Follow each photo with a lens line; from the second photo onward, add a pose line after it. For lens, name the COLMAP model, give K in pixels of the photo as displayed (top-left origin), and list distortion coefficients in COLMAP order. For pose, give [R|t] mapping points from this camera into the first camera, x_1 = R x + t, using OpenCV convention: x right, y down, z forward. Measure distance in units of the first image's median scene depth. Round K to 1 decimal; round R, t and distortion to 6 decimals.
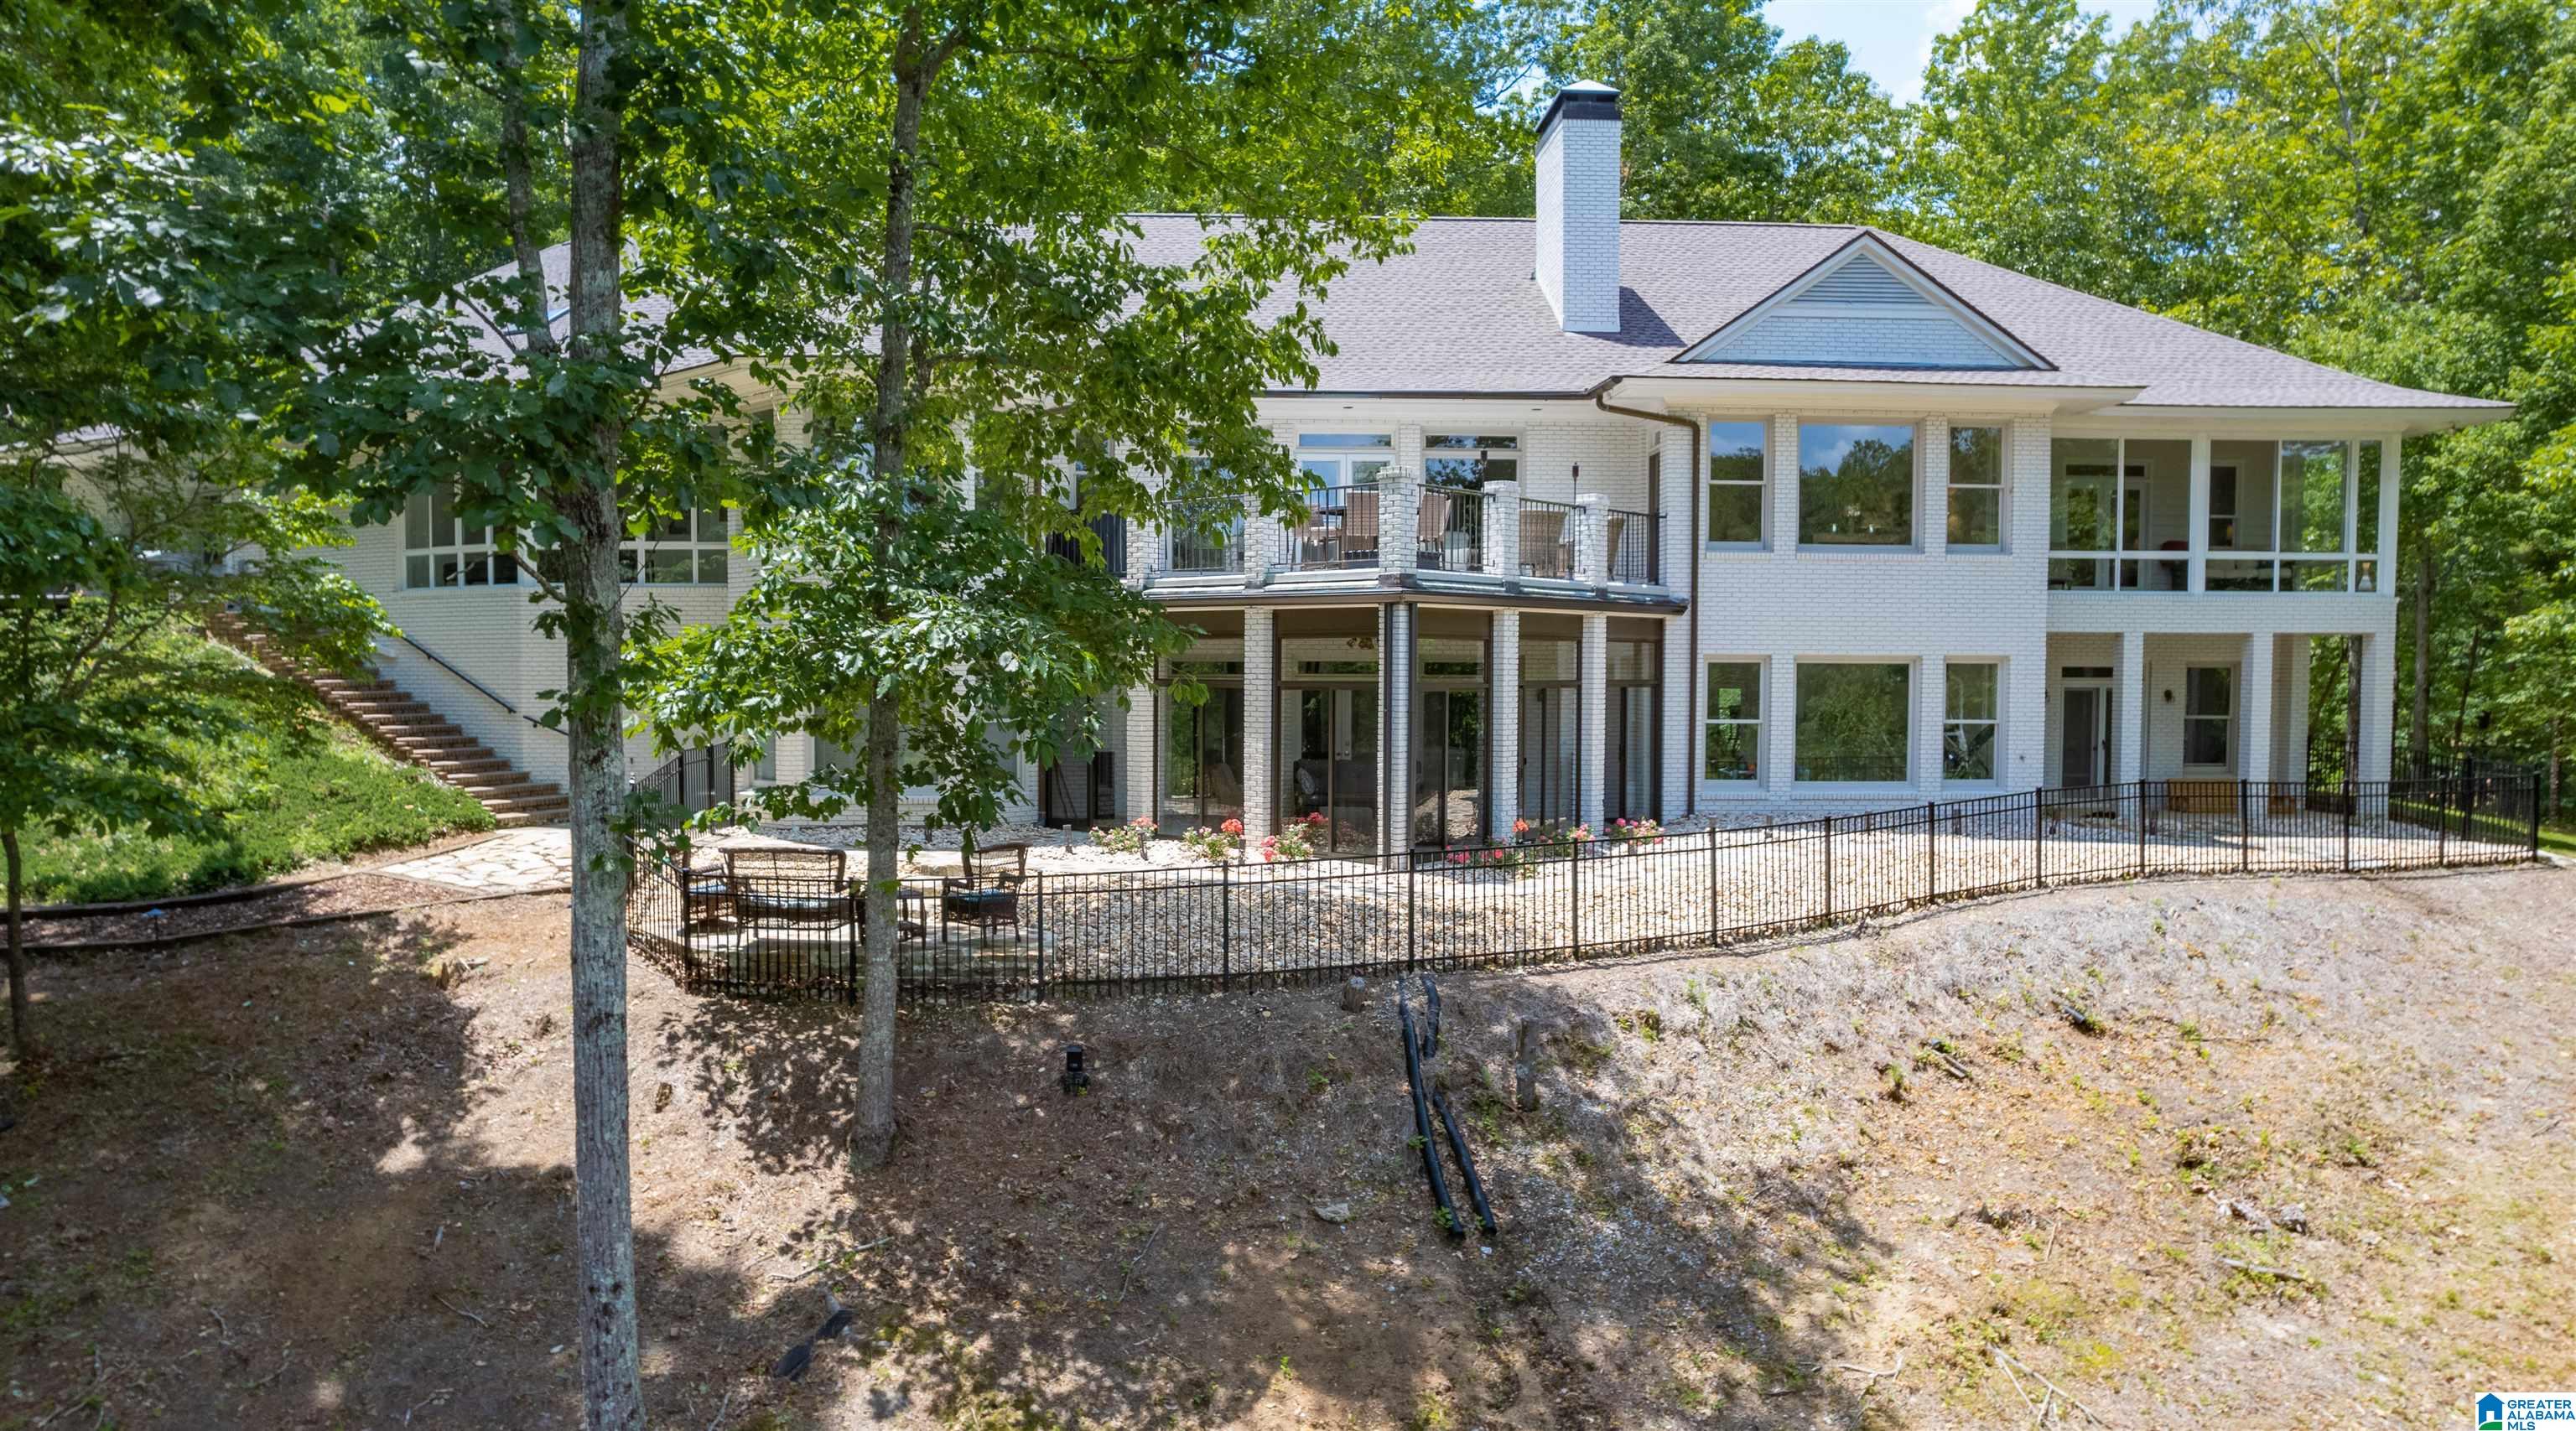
lens RADIAL K [[1781.3, 0, 1288.0], [0, 1781.3, 715.5], [0, 0, 1]] dist [-0.005465, -0.001018]
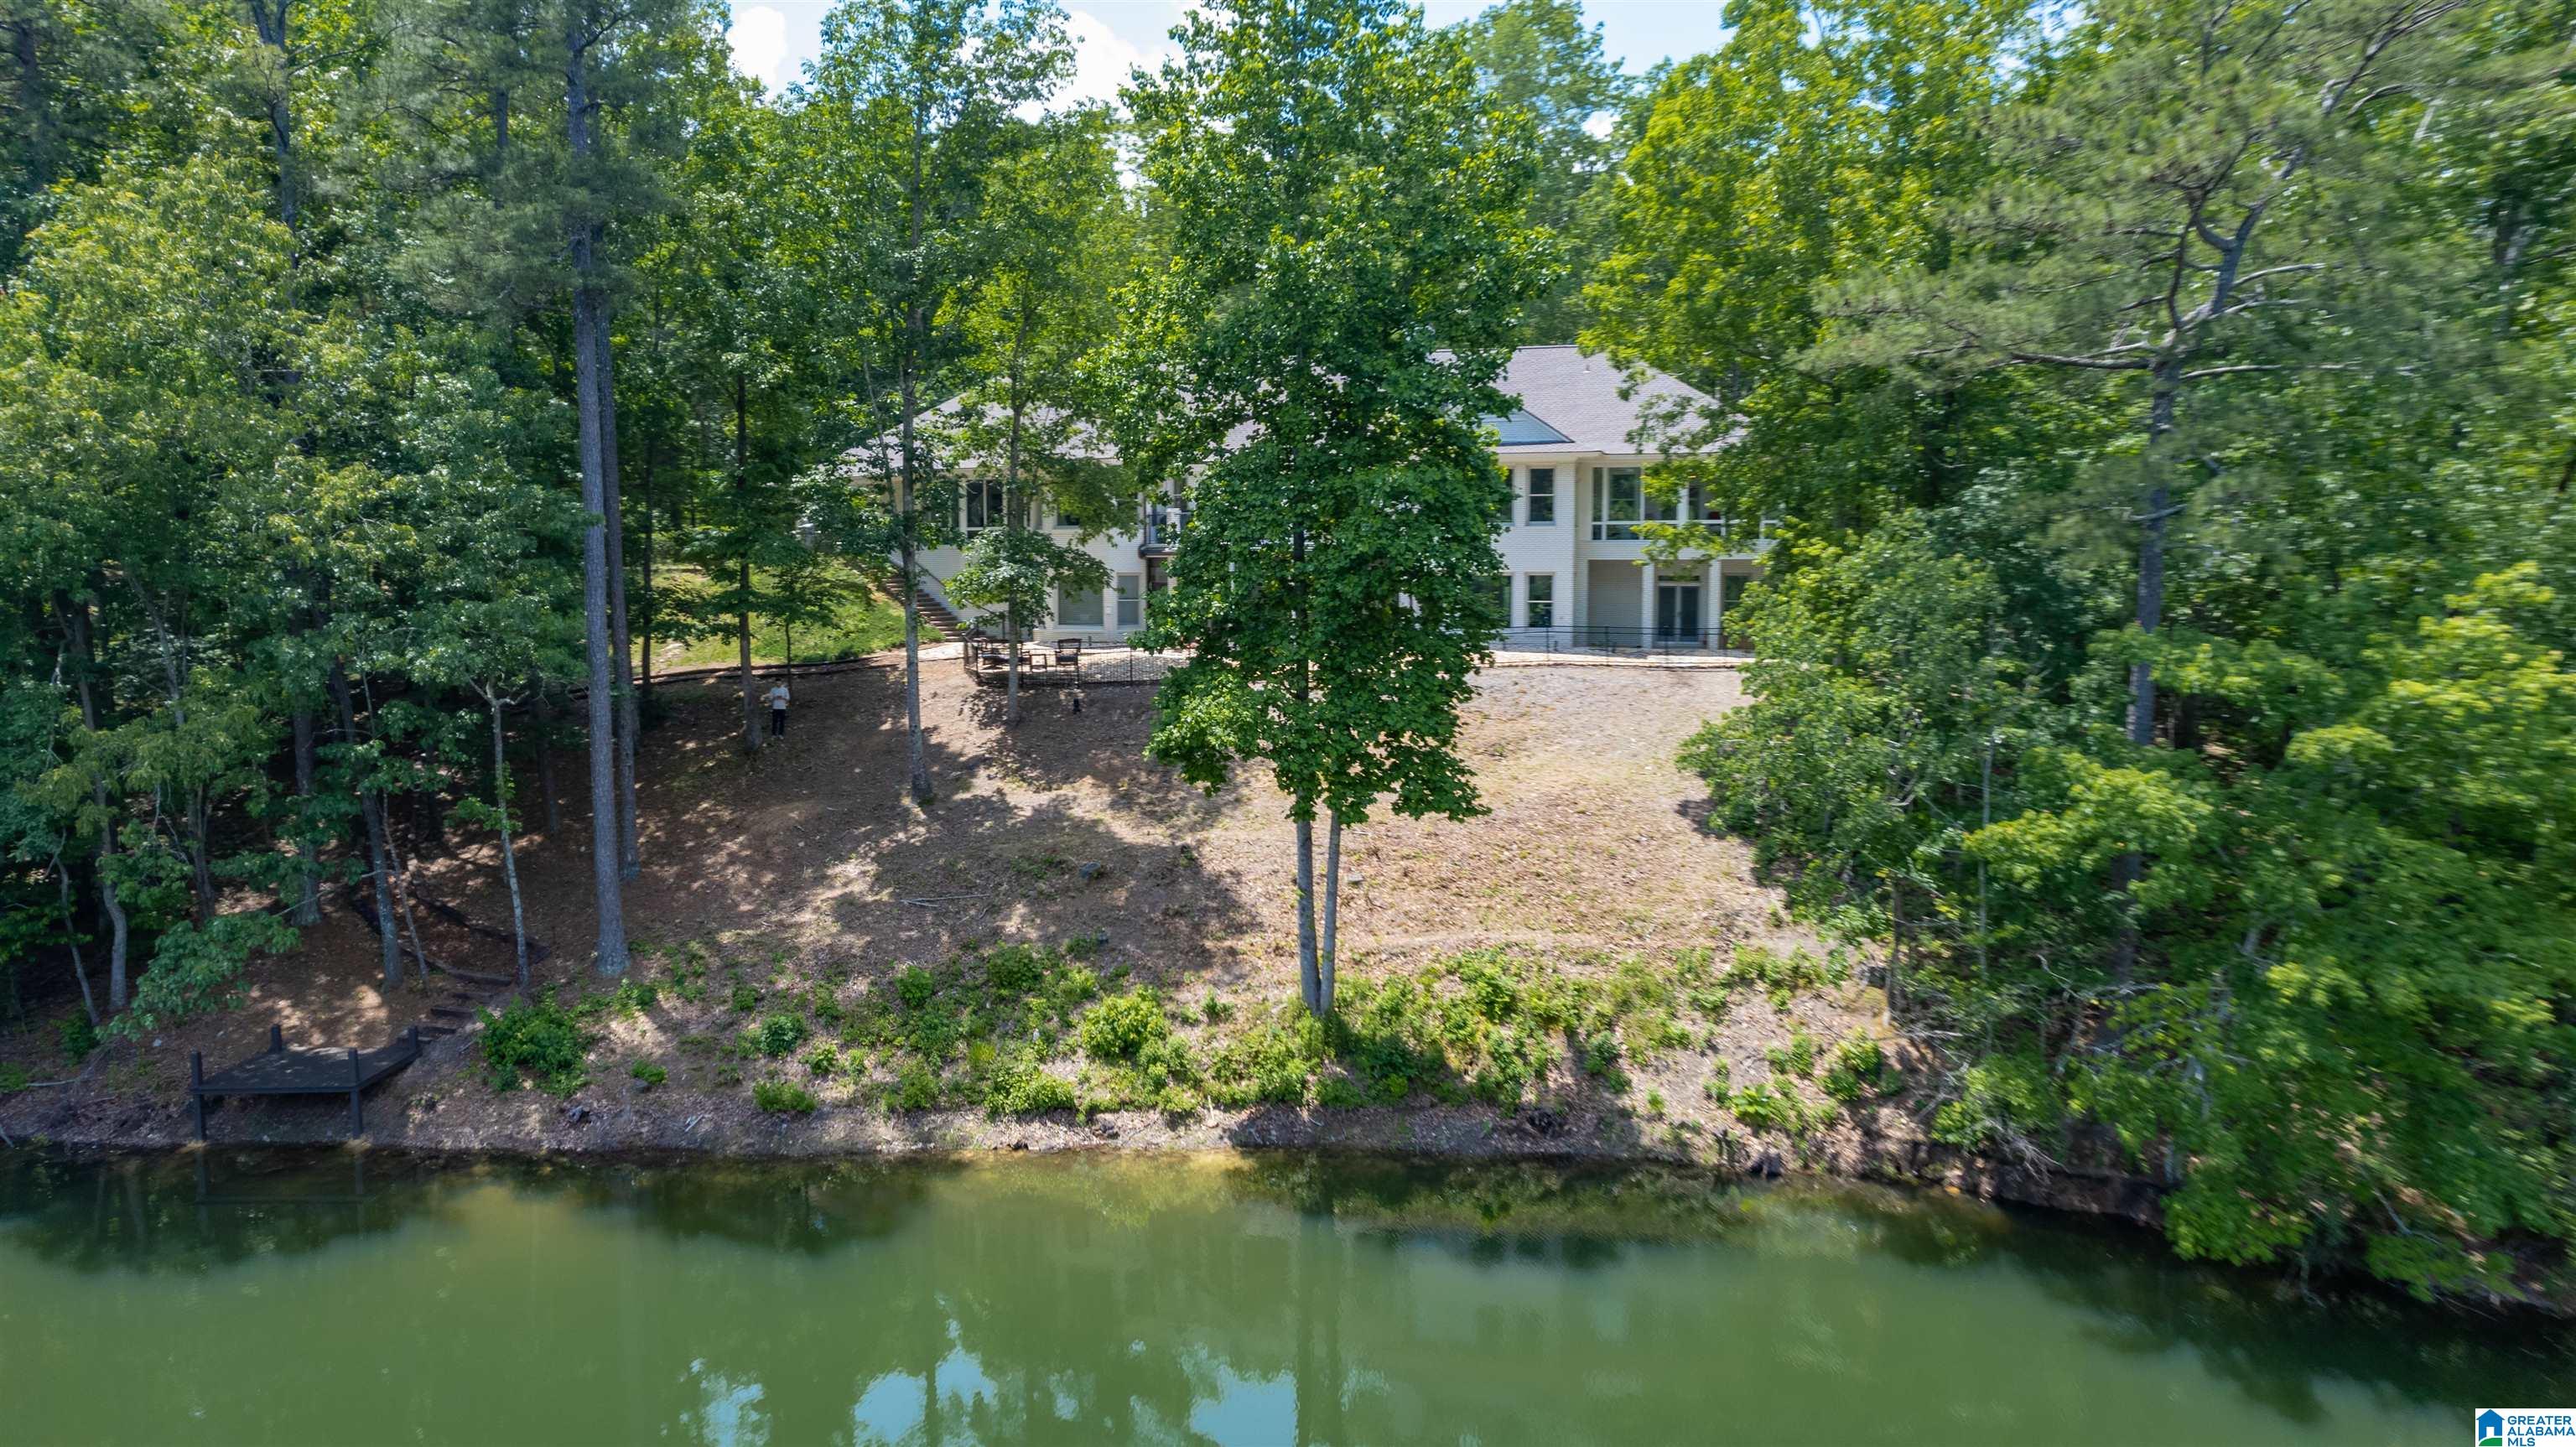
lens RADIAL K [[1612.9, 0, 1288.0], [0, 1612.9, 723.5], [0, 0, 1]] dist [-0.048313, 0.000397]
pose [[0.952957, 0.022160, -0.302296, 0.711518], [-0.002550, 0.997875, 0.065109, 0.026053], [0.303096, -0.061275, 0.950988, -1.038712]]
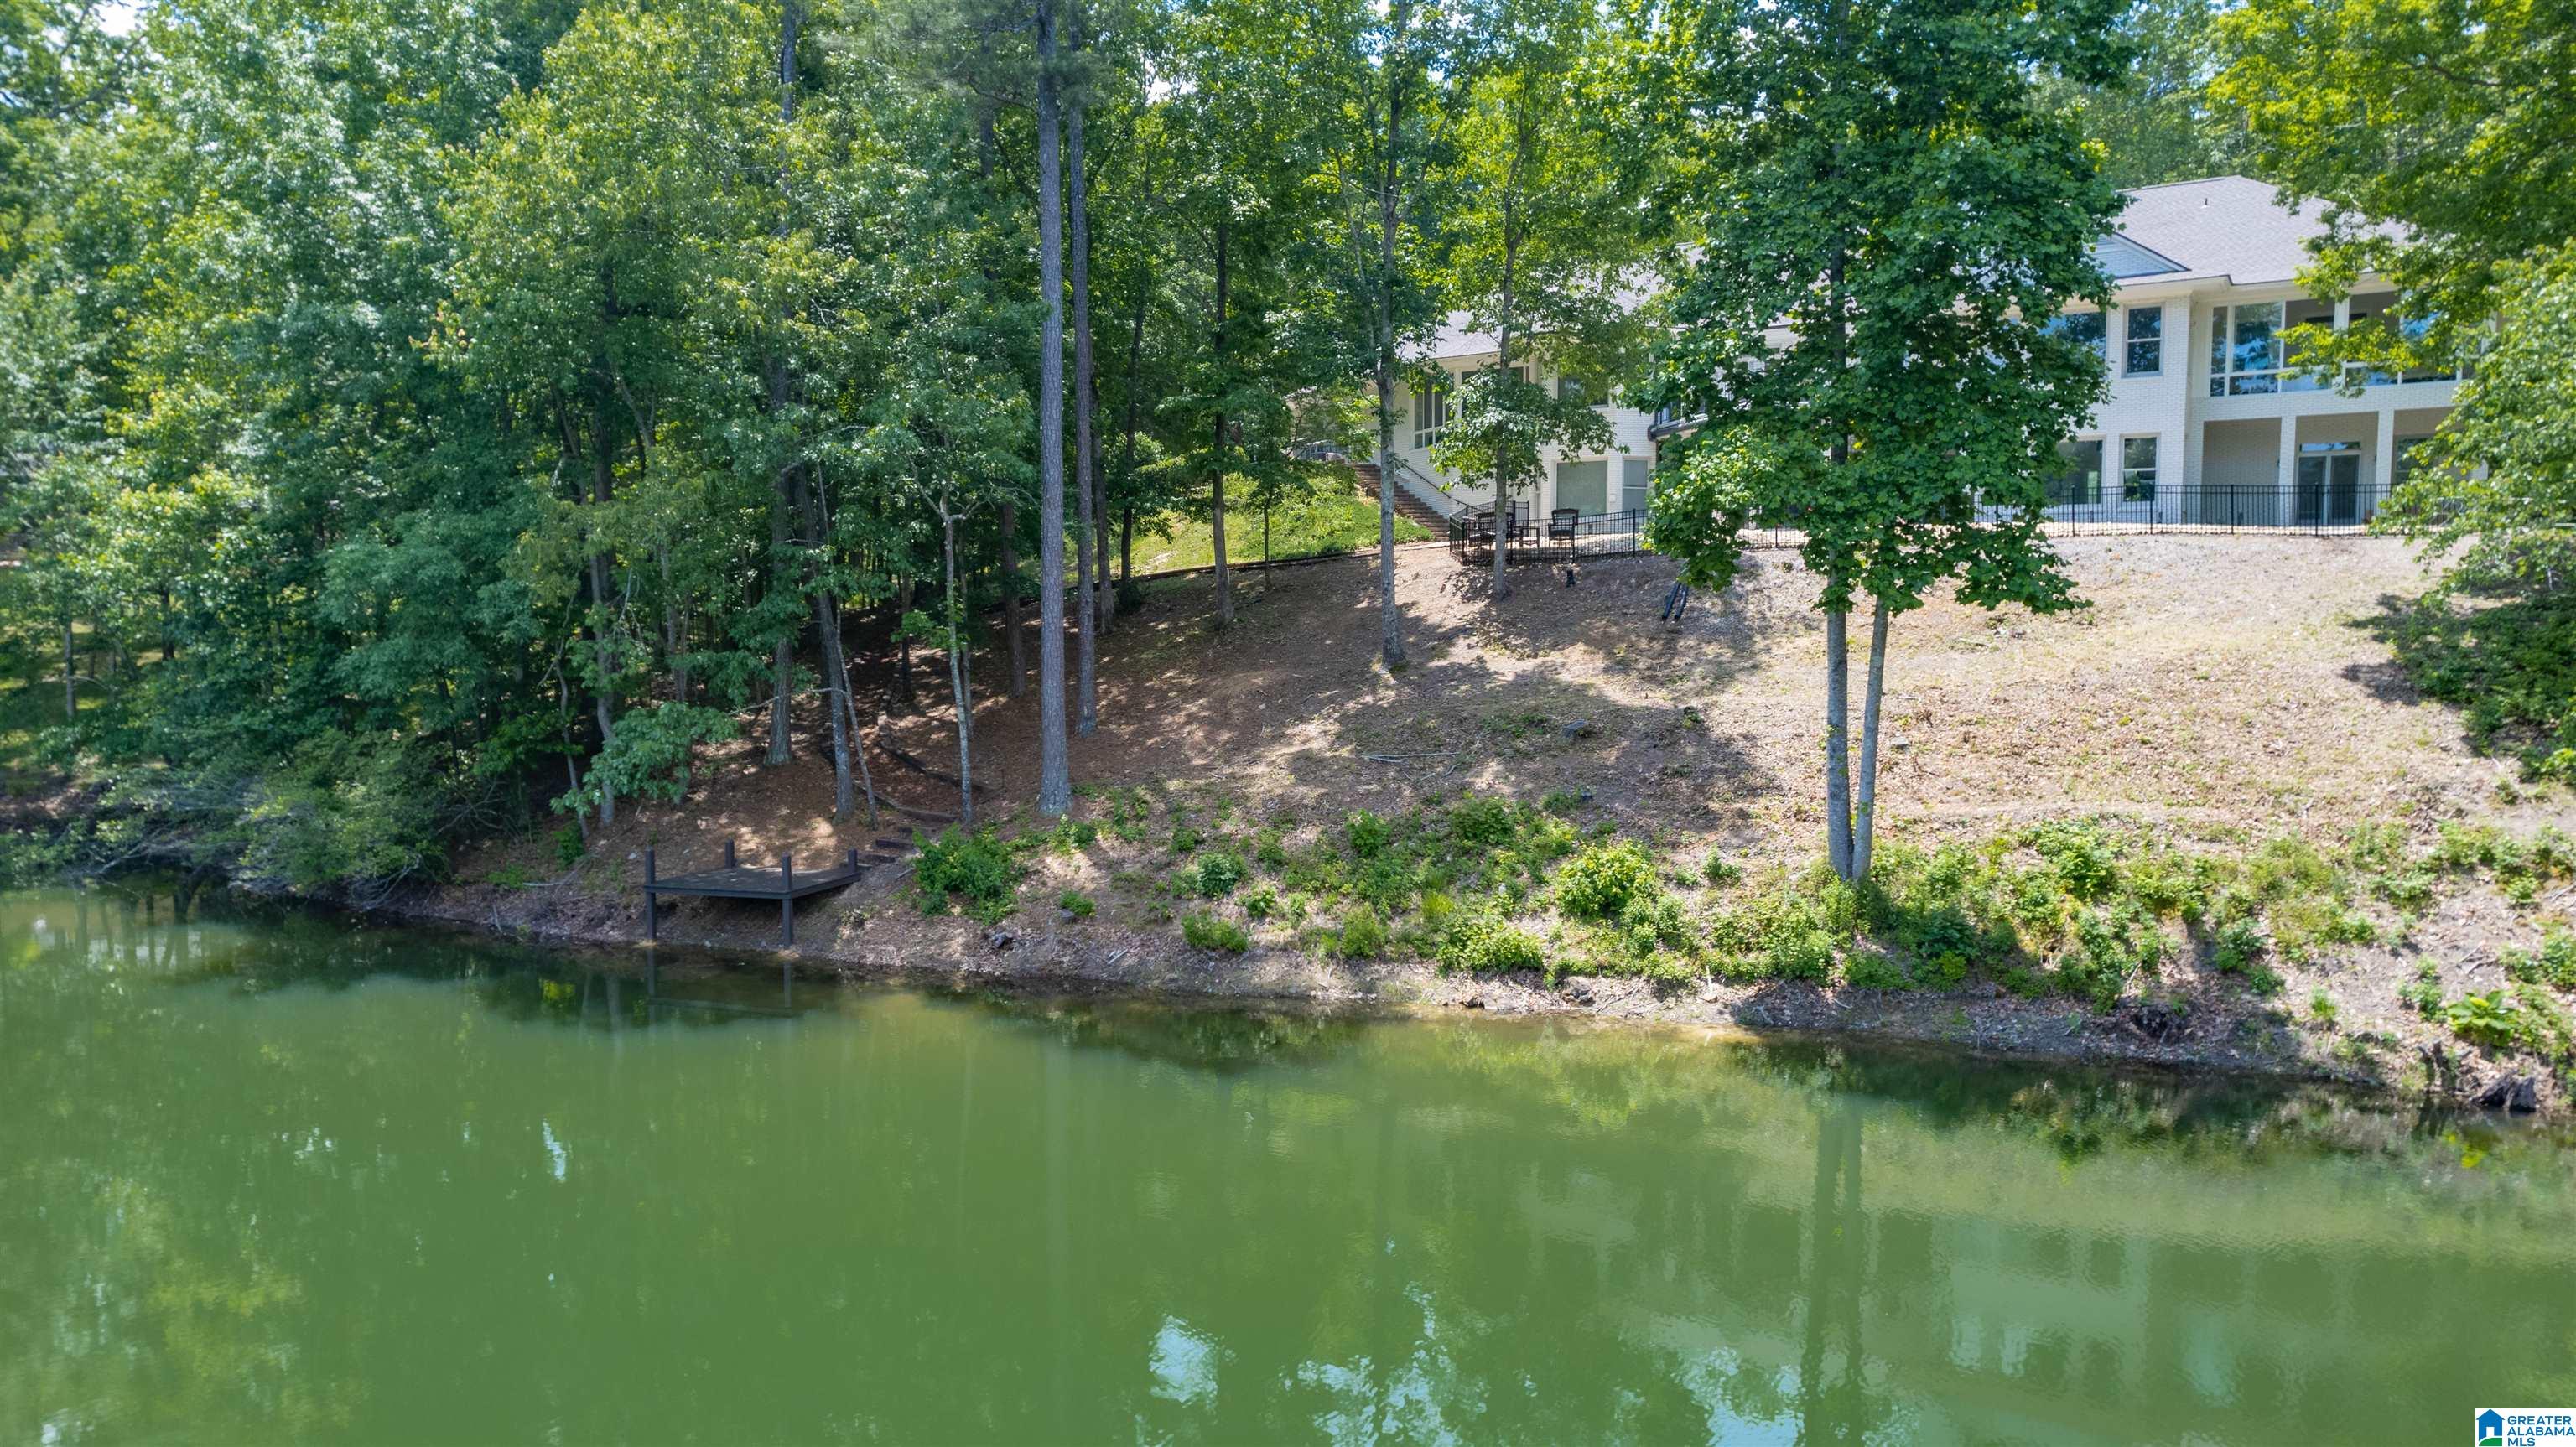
lens RADIAL K [[1640.3, 0, 1295.2], [0, 1640.3, 735.7], [0, 0, 1]] dist [-0.088395, 0.087212]
pose [[0.814491, 0.041452, -0.578693, 0.660308], [-0.010927, 0.998363, 0.056133, 0.196002], [0.580073, -0.039397, 0.813611, -0.871949]]
